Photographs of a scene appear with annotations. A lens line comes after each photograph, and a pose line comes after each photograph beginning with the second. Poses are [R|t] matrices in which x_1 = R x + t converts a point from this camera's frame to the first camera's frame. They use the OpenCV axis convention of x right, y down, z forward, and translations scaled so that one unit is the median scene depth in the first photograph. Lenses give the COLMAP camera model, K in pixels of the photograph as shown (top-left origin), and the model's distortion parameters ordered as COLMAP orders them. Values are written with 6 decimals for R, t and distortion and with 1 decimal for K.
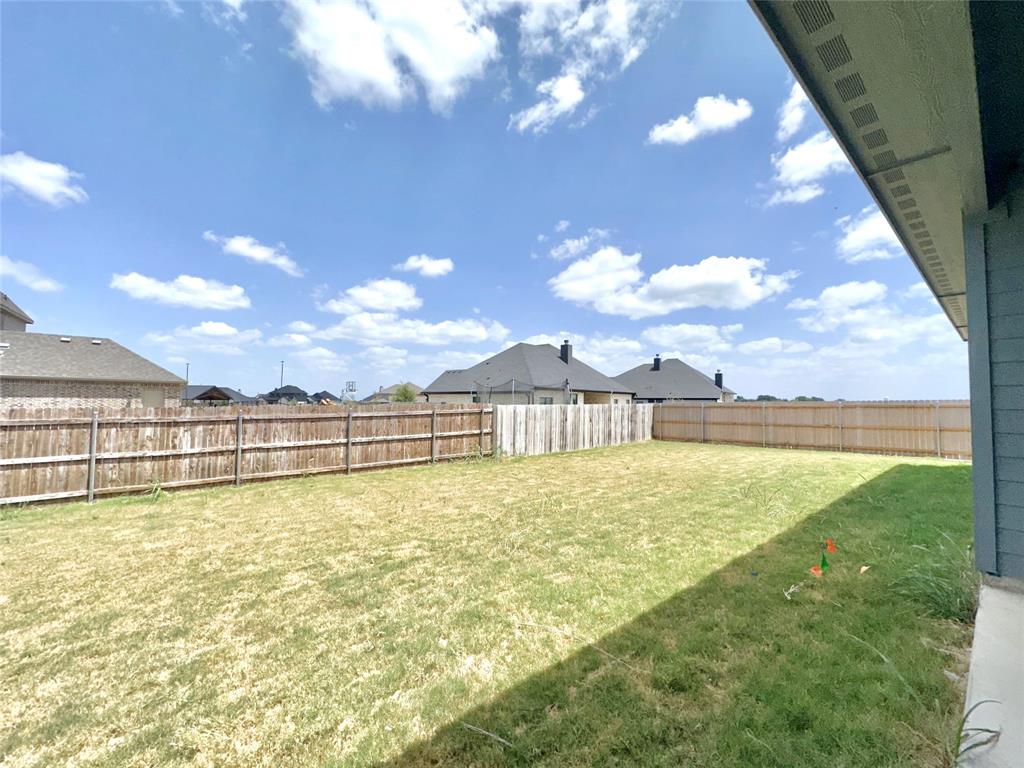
lens RADIAL K [[410.9, 0, 513.2], [0, 410.9, 382.9], [0, 0, 1]] dist [-0.003294, 0.000917]
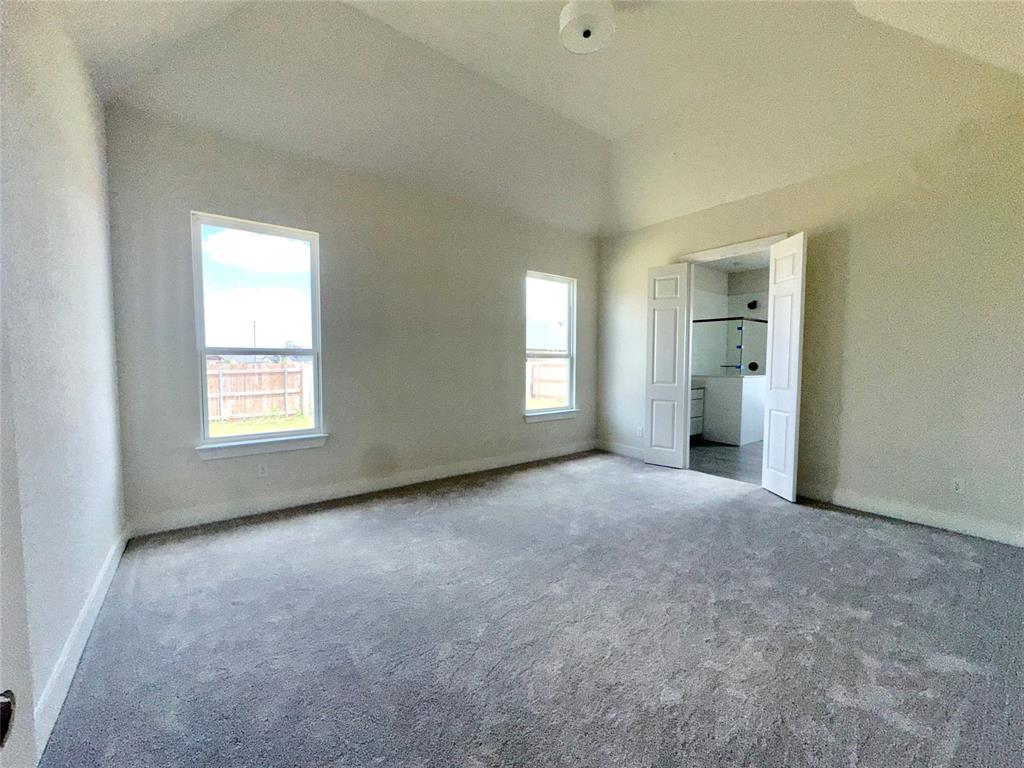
lens RADIAL K [[410.9, 0, 513.2], [0, 410.9, 382.9], [0, 0, 1]] dist [-0.003294, 0.000917]
pose [[0.999248, -0.002049, -0.038712, 0.665494], [0.005946, 0.994887, 0.100821, 0.001269], [0.038307, -0.100975, 0.994151, 0.044468]]
